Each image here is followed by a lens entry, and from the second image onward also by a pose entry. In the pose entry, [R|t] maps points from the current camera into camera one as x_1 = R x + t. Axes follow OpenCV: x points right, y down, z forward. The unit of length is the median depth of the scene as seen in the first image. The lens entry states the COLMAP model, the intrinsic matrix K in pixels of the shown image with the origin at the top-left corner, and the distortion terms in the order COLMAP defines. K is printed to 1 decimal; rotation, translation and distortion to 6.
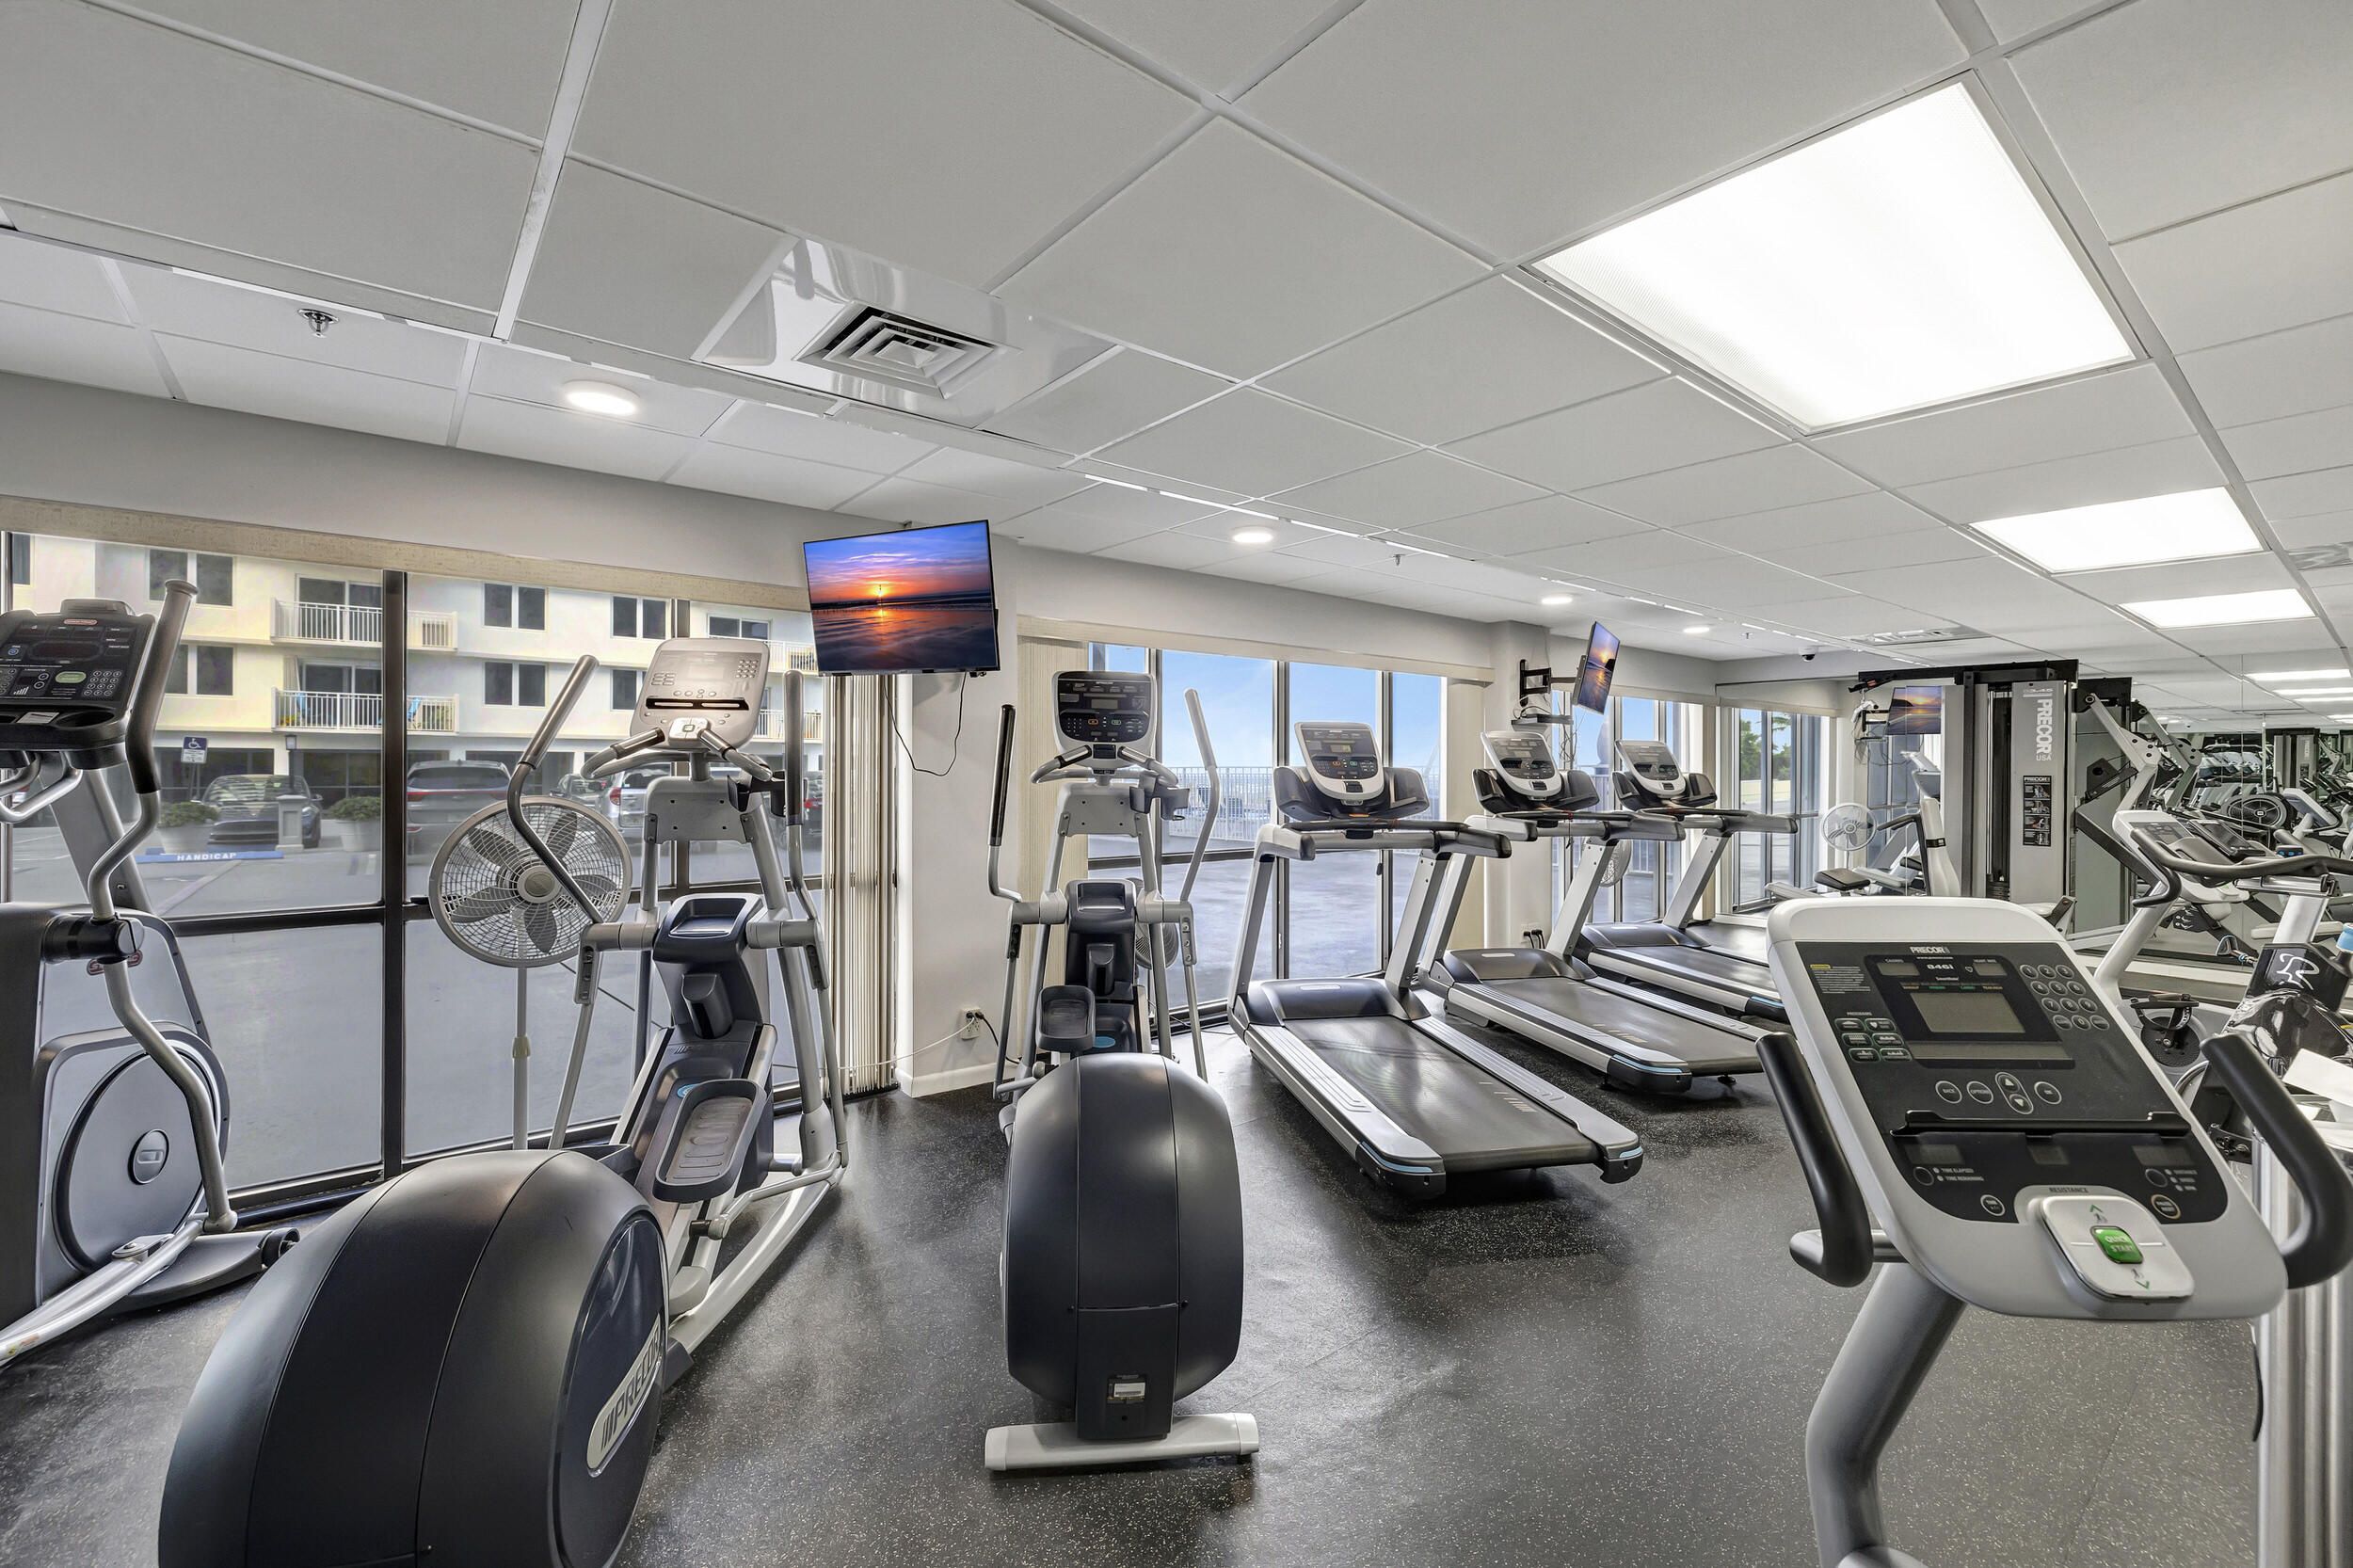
lens RADIAL K [[985.6, 0, 1176.5], [0, 985.6, 784.0], [0, 0, 1]] dist [0.002414, -0.000613]
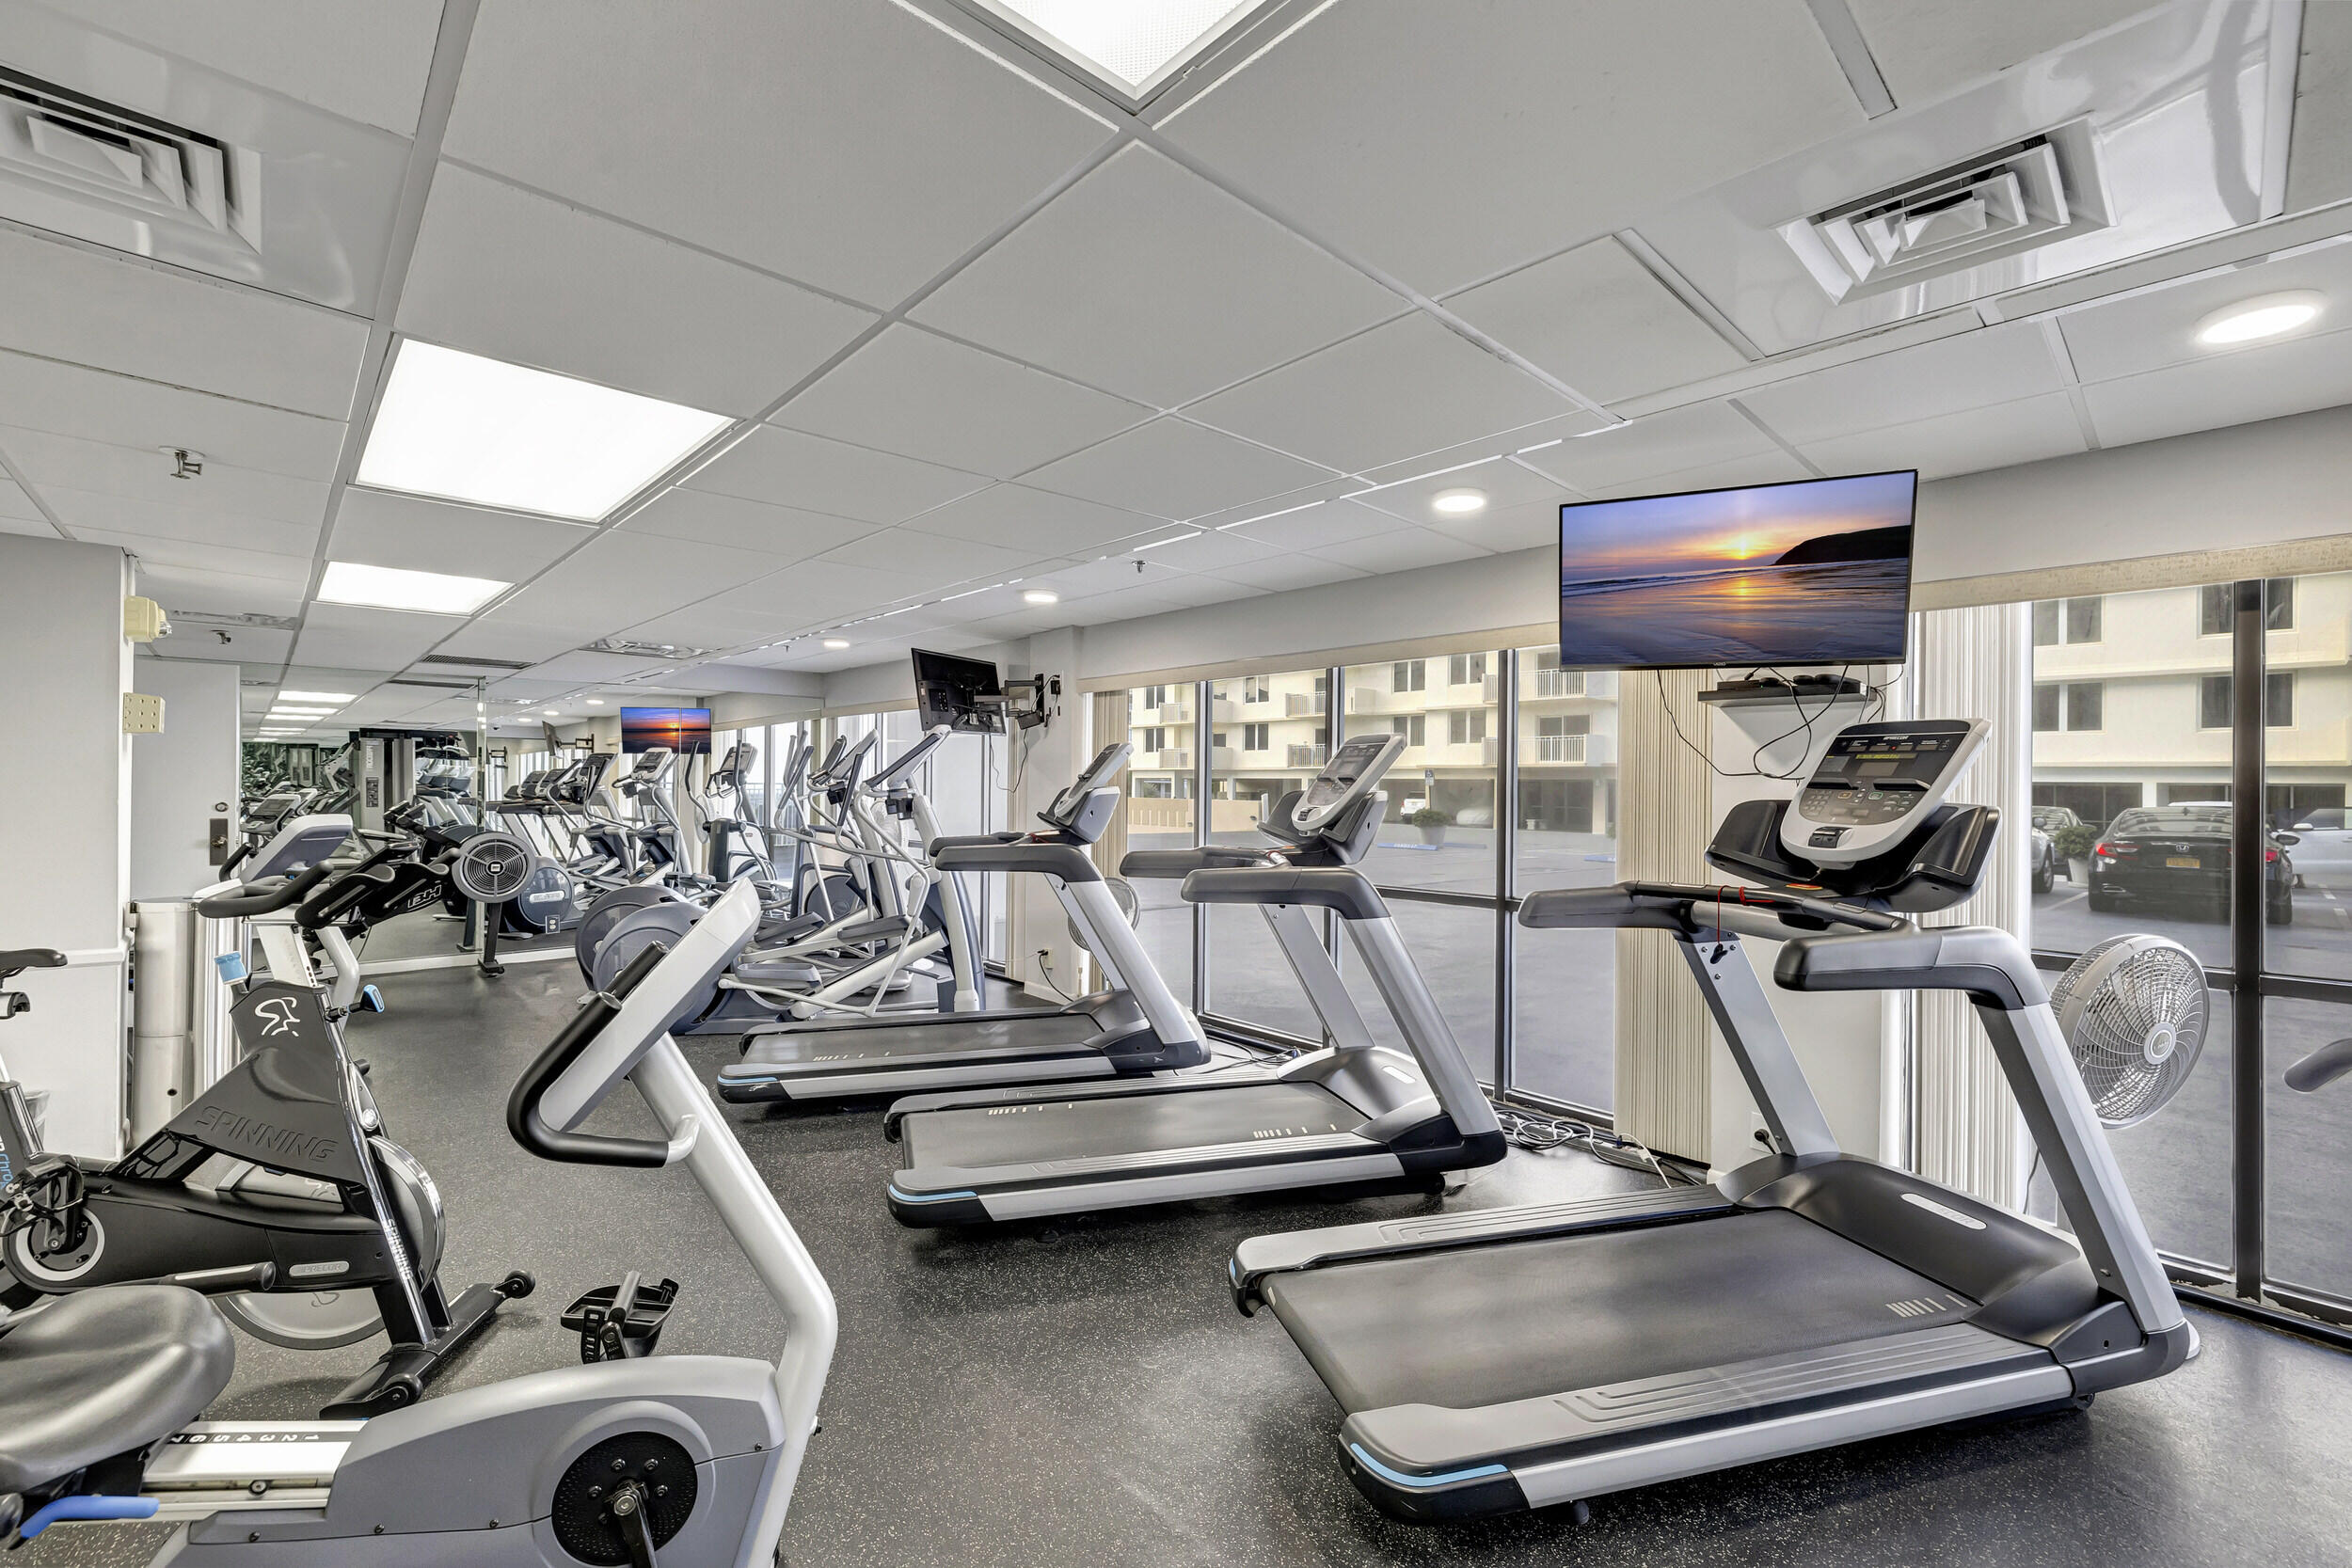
lens RADIAL K [[985.1, 0, 1176.0], [0, 985.1, 784.0], [0, 0, 1]] dist [0.002414, -0.000613]
pose [[0.076866, -0.003857, -0.997034, 0.667574], [-0.028206, 0.999584, -0.006041, -0.011324], [0.996642, 0.028586, 0.076725, 0.566217]]
